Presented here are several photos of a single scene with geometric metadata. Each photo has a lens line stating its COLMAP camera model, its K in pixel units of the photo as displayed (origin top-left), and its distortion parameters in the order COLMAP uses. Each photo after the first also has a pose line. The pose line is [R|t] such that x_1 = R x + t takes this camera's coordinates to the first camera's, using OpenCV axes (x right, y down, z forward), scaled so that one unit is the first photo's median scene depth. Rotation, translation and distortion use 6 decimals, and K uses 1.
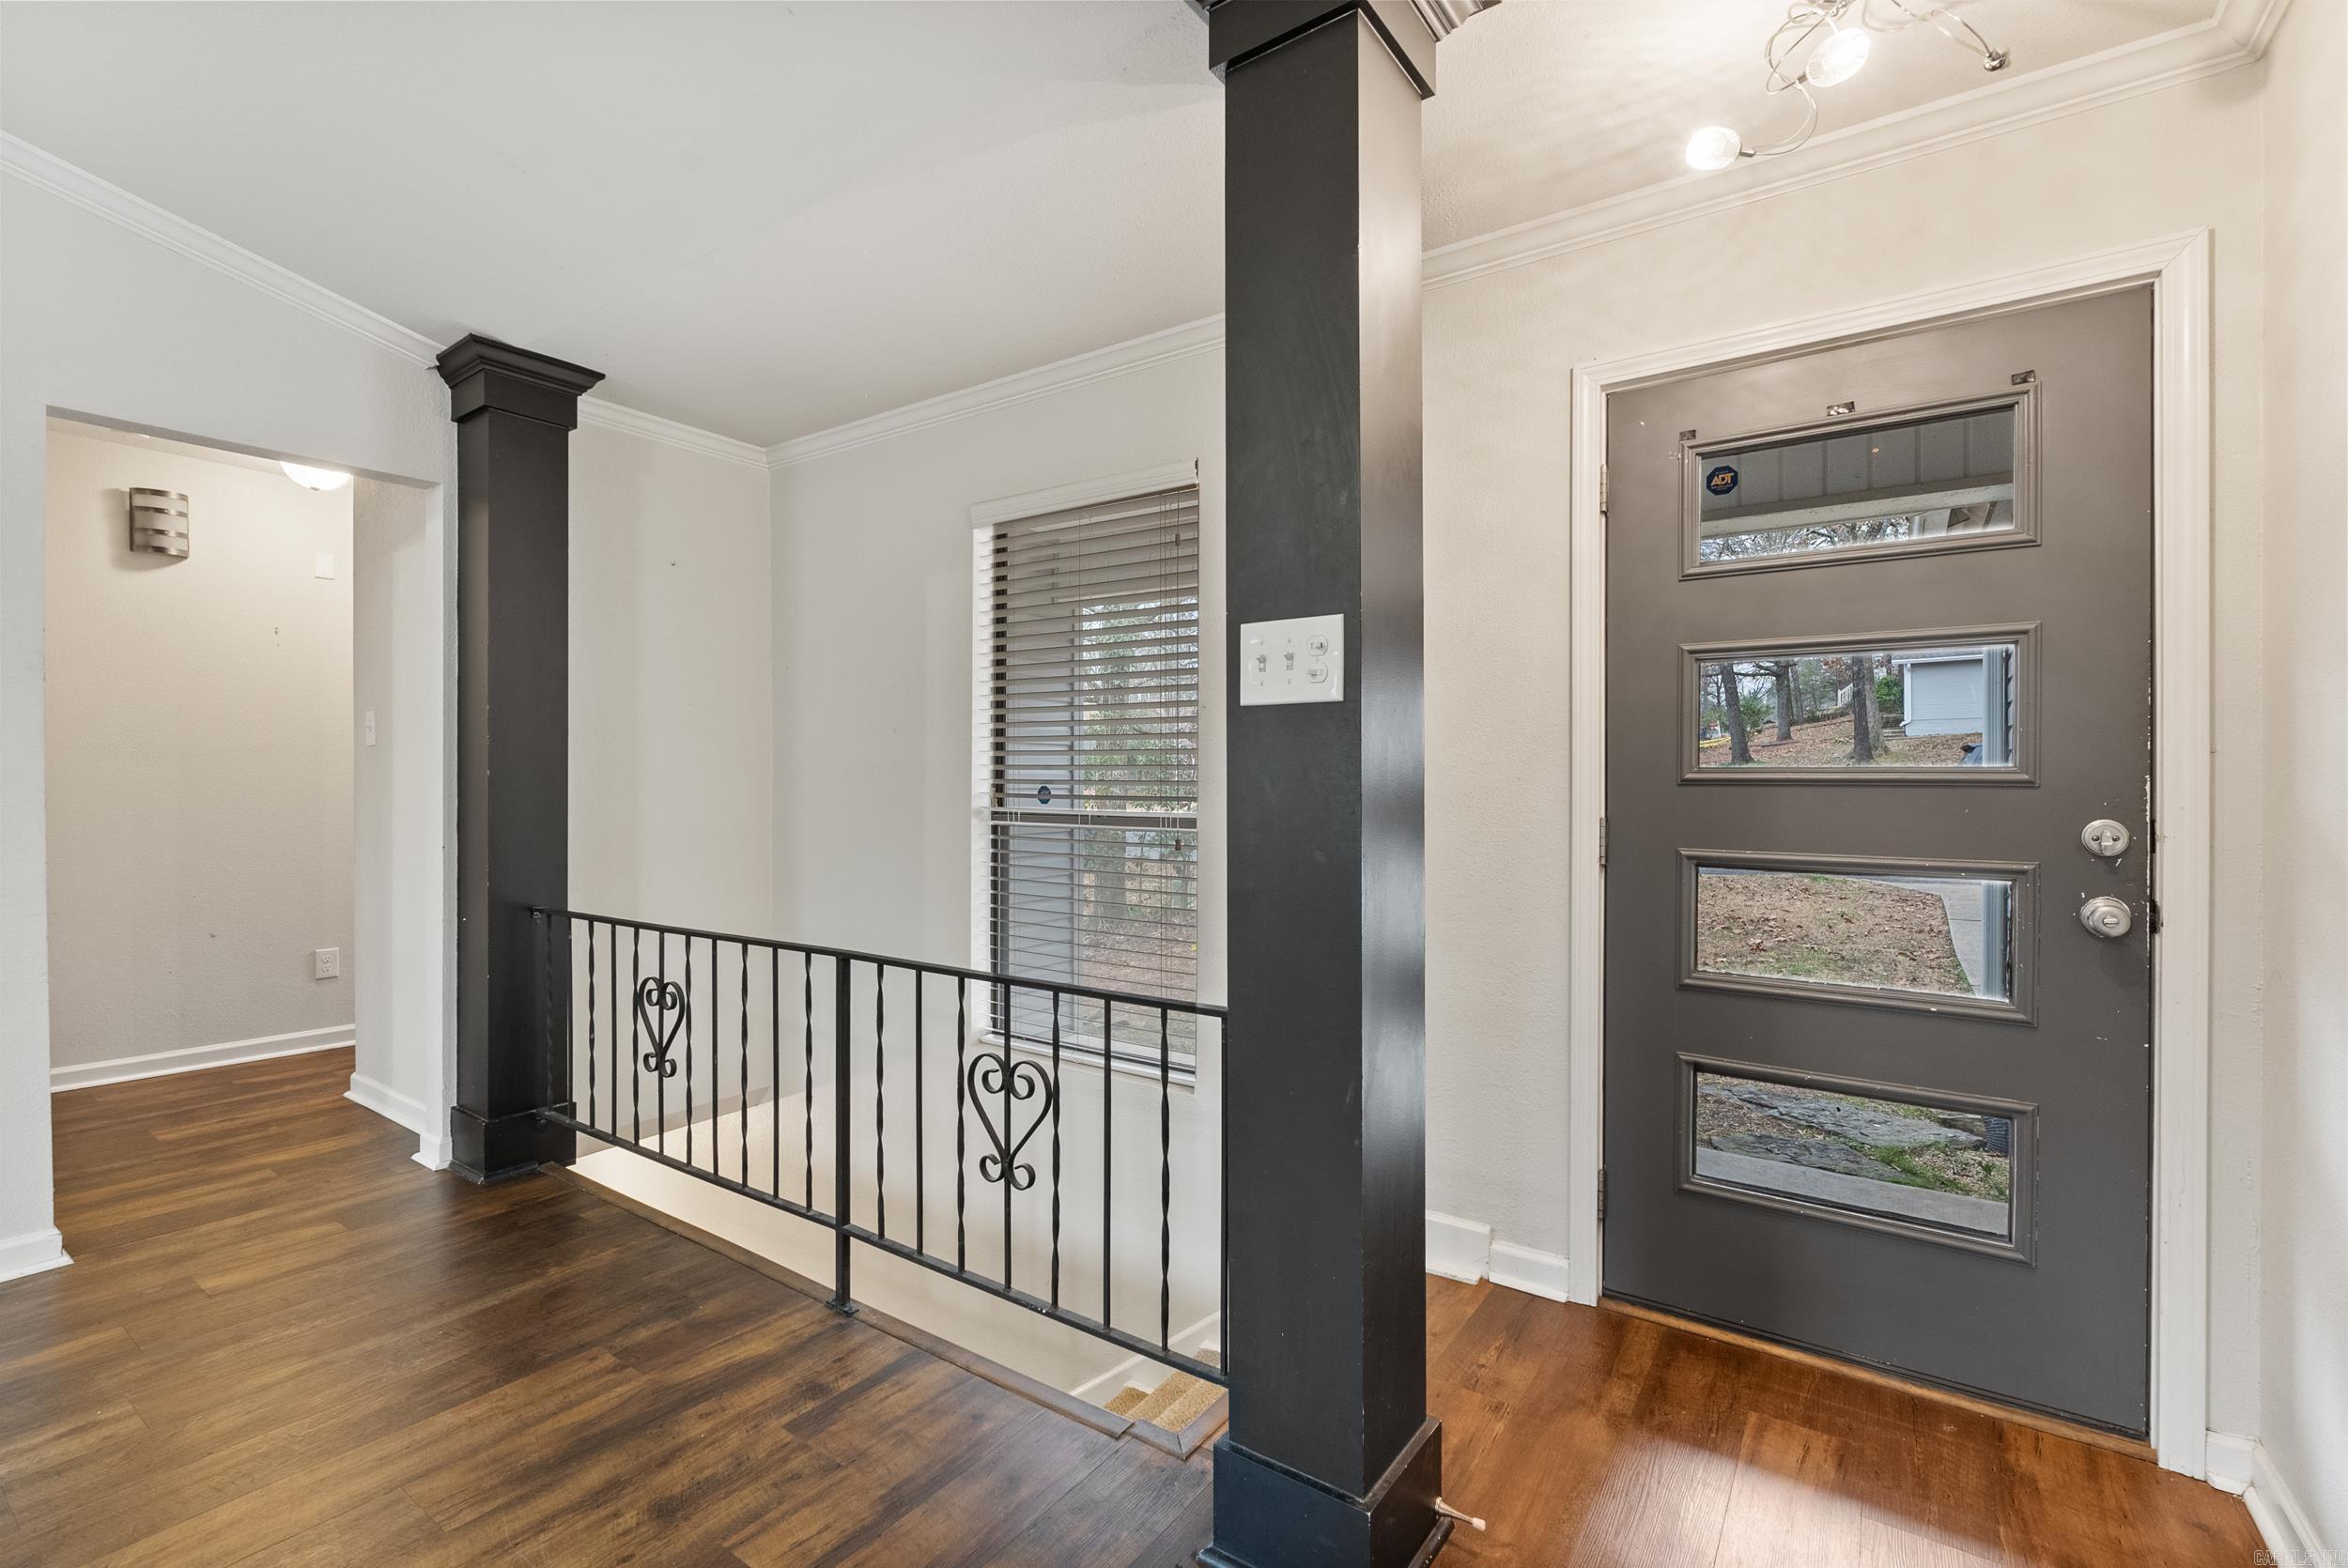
lens RADIAL K [[1022.5, 0, 1174.0], [0, 1022.5, 784.0], [0, 0, 1]] dist [-0.005093, -0.000157]
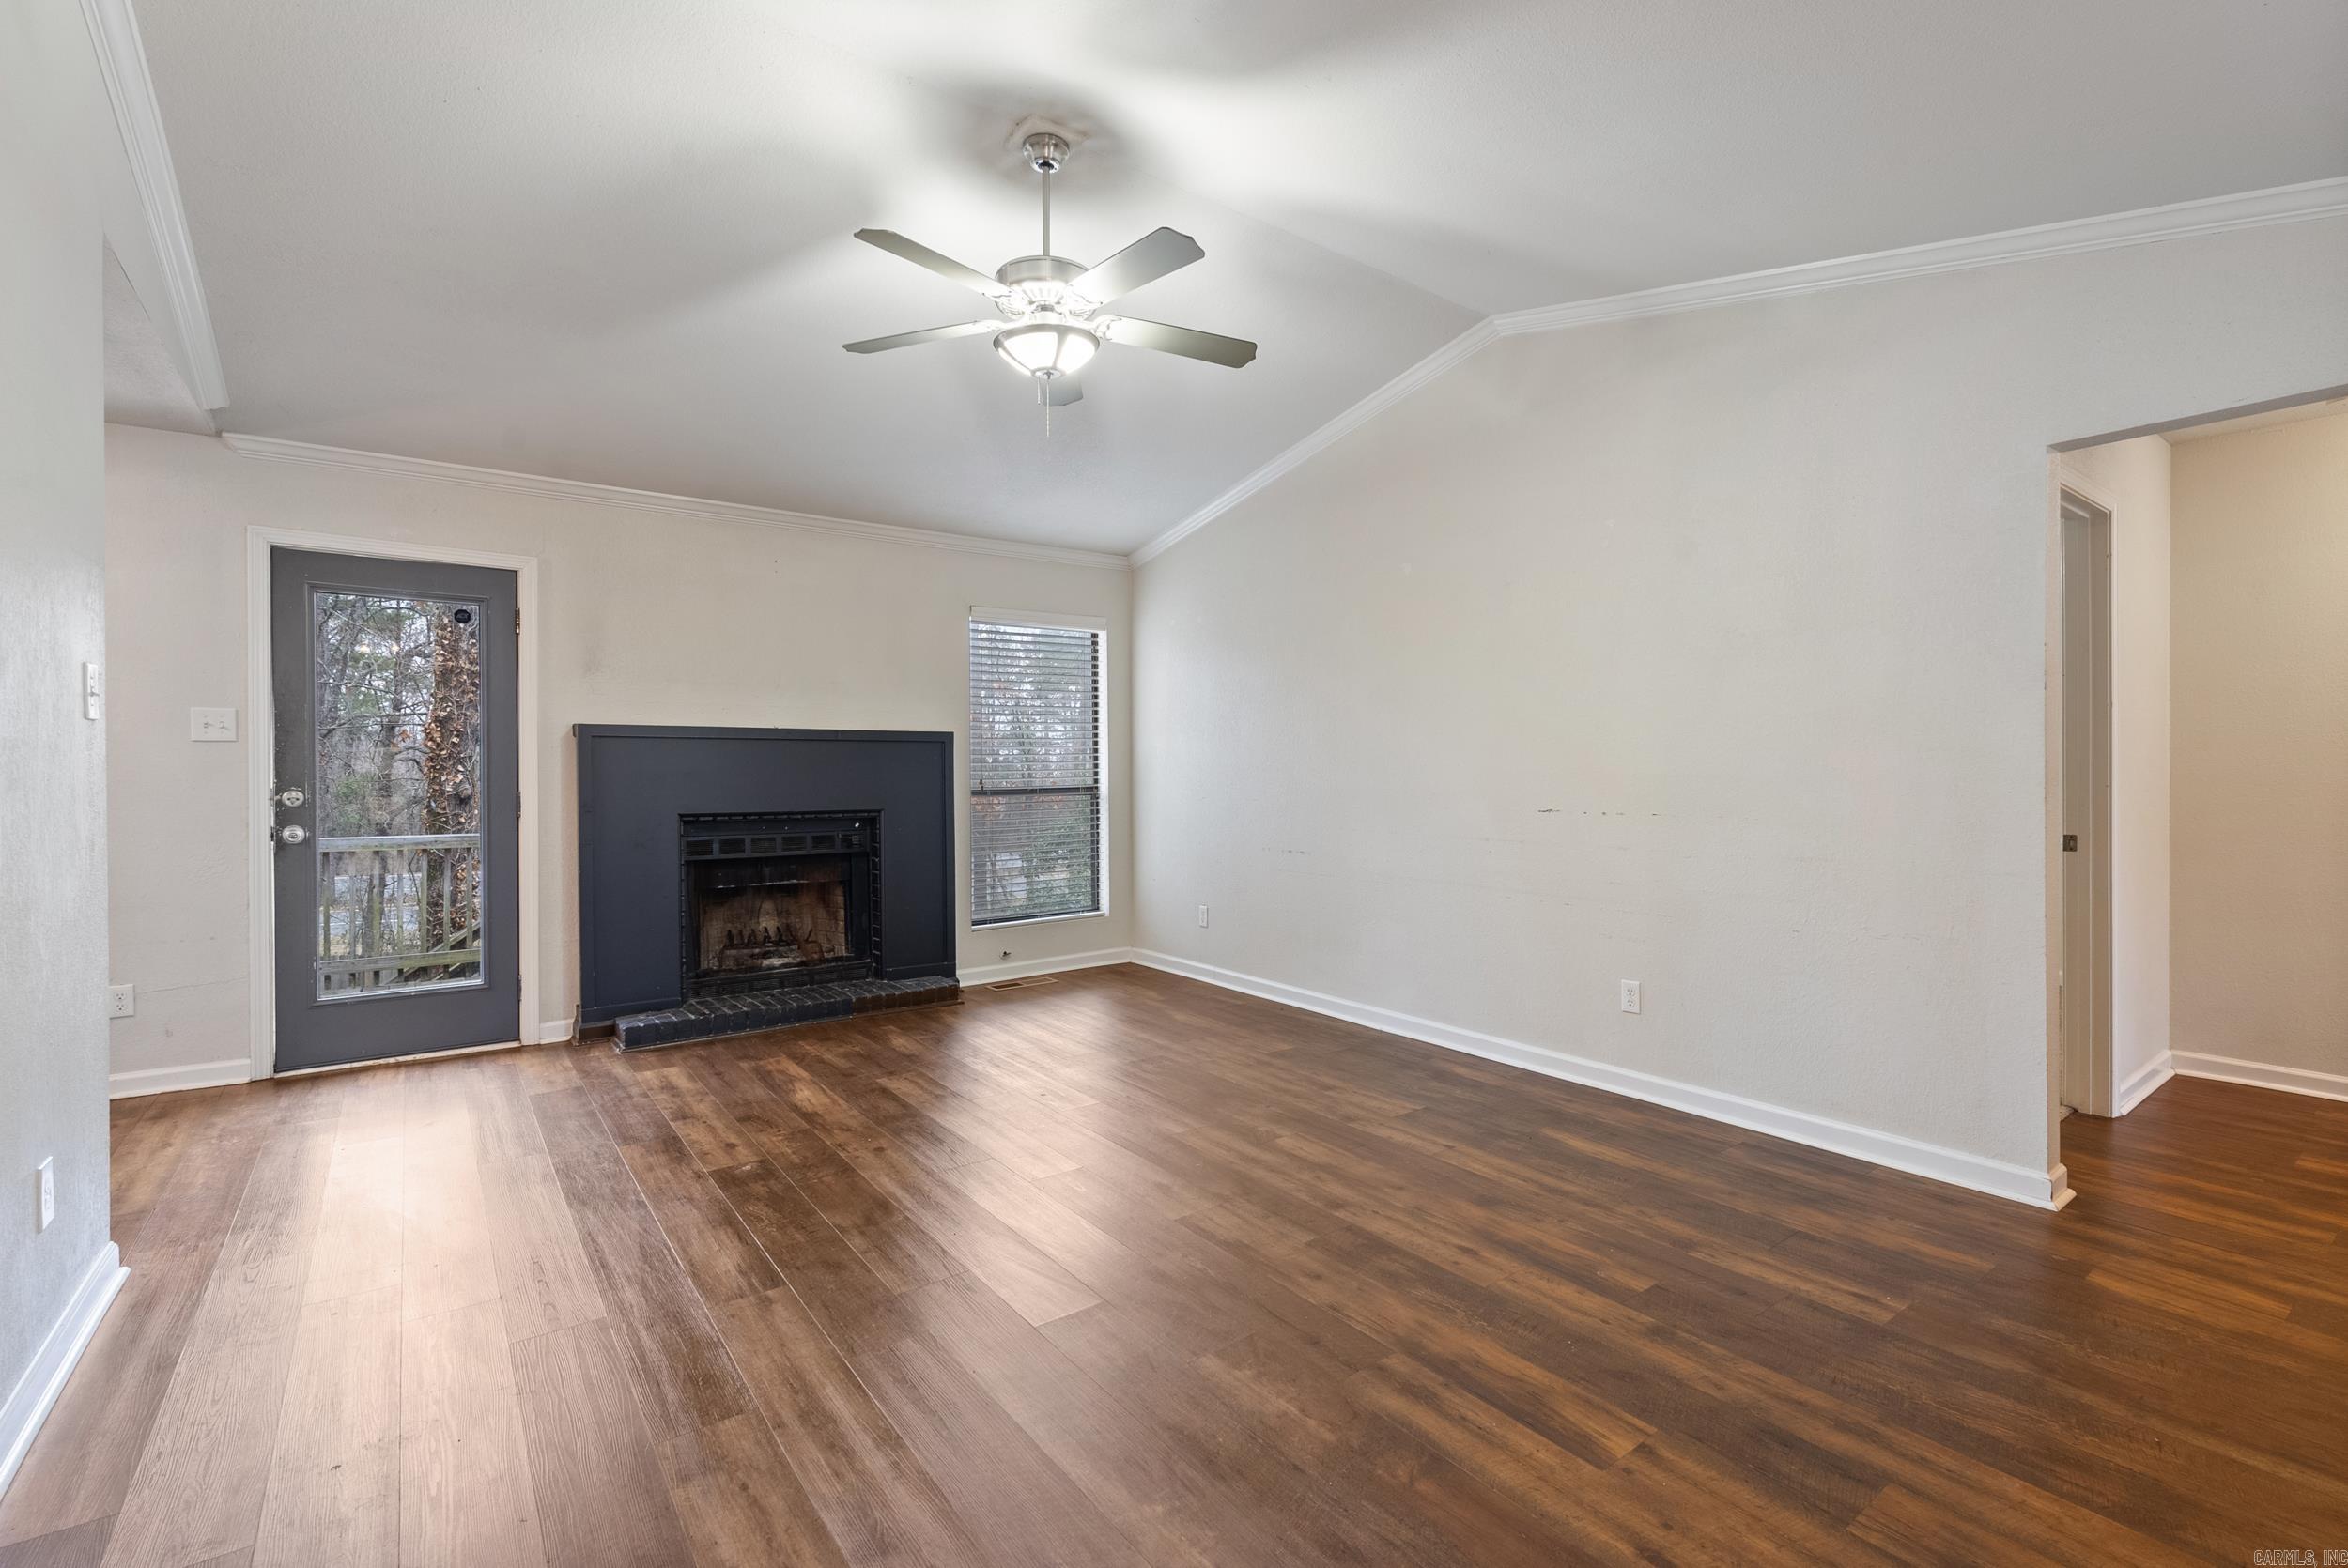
lens RADIAL K [[1050.3, 0, 1174.0], [0, 1050.3, 784.0], [0, 0, 1]] dist [-0.002313, -0.000635]
pose [[-0.324308, 0.007152, -0.945925, 0.340248], [0.001349, 0.999974, 0.007098, -0.002856], [0.945951, 0.001026, -0.324309, 0.516694]]
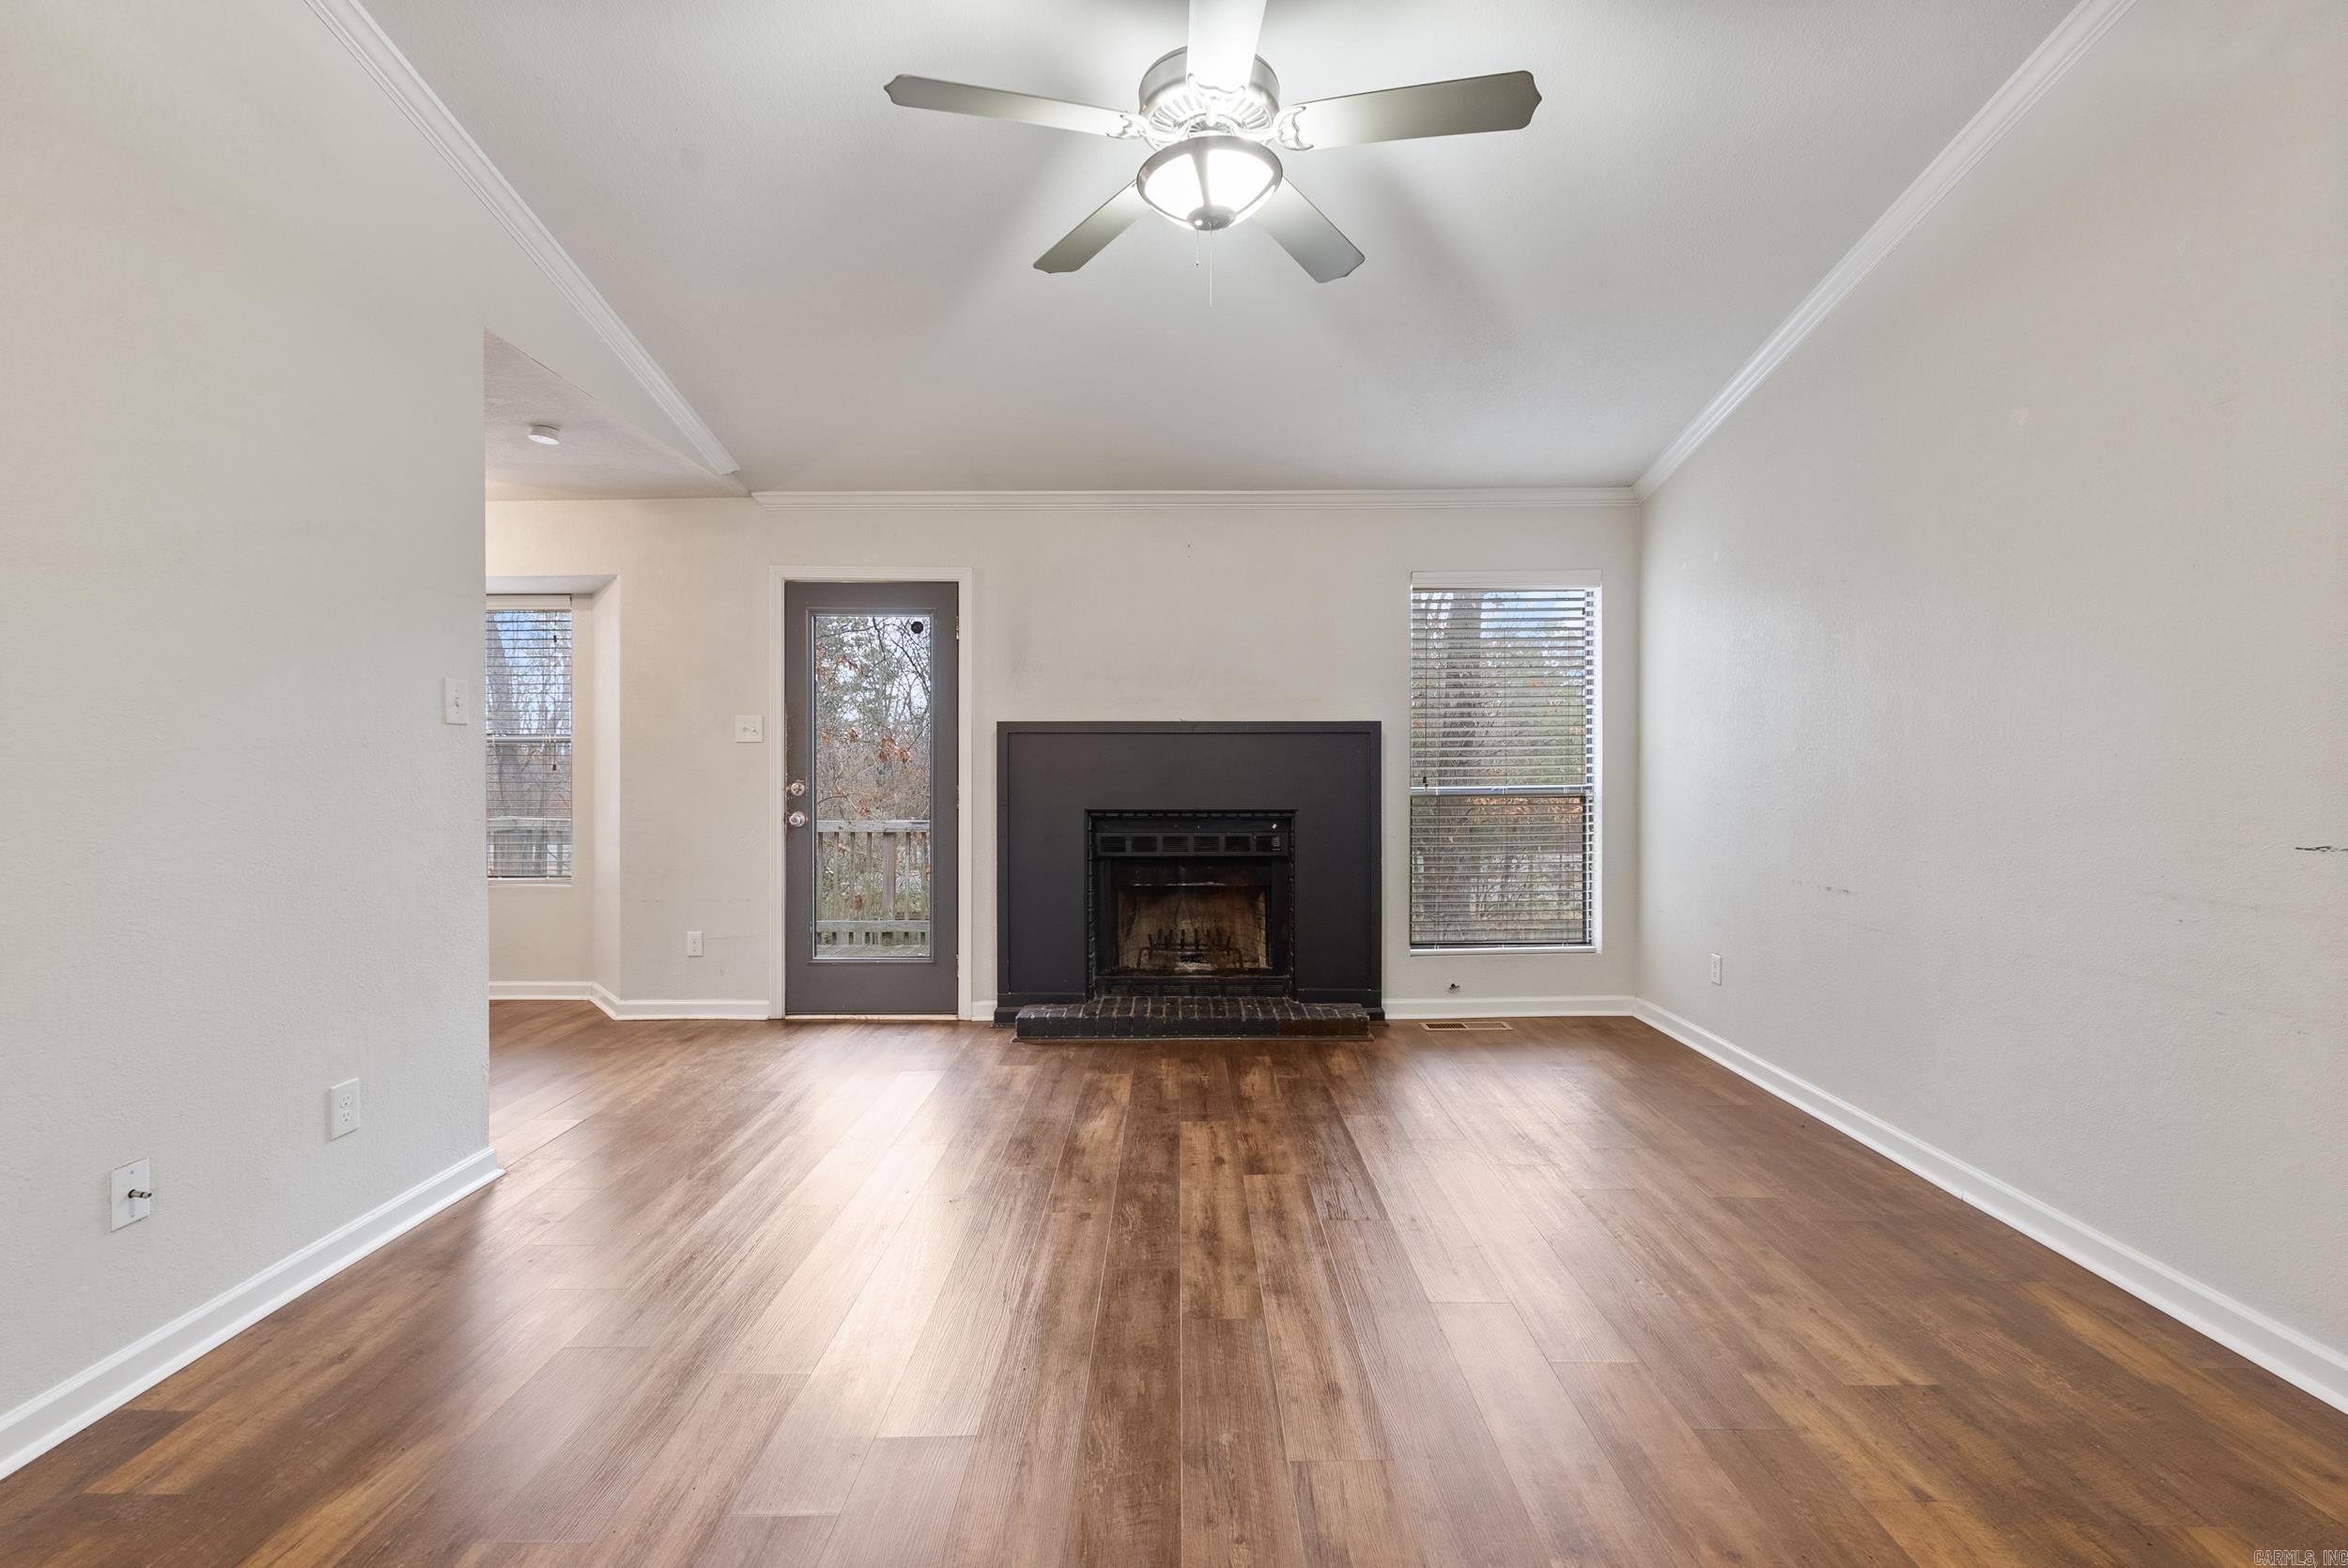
lens RADIAL K [[1036.7, 0, 1174.0], [0, 1036.7, 784.0], [0, 0, 1]] dist [-0.003598, 0.000079]
pose [[-0.823821, 0.003745, -0.566838, -0.325749], [-0.003175, 0.999932, 0.011222, -0.004461], [0.566841, 0.011044, -0.823753, 0.714436]]
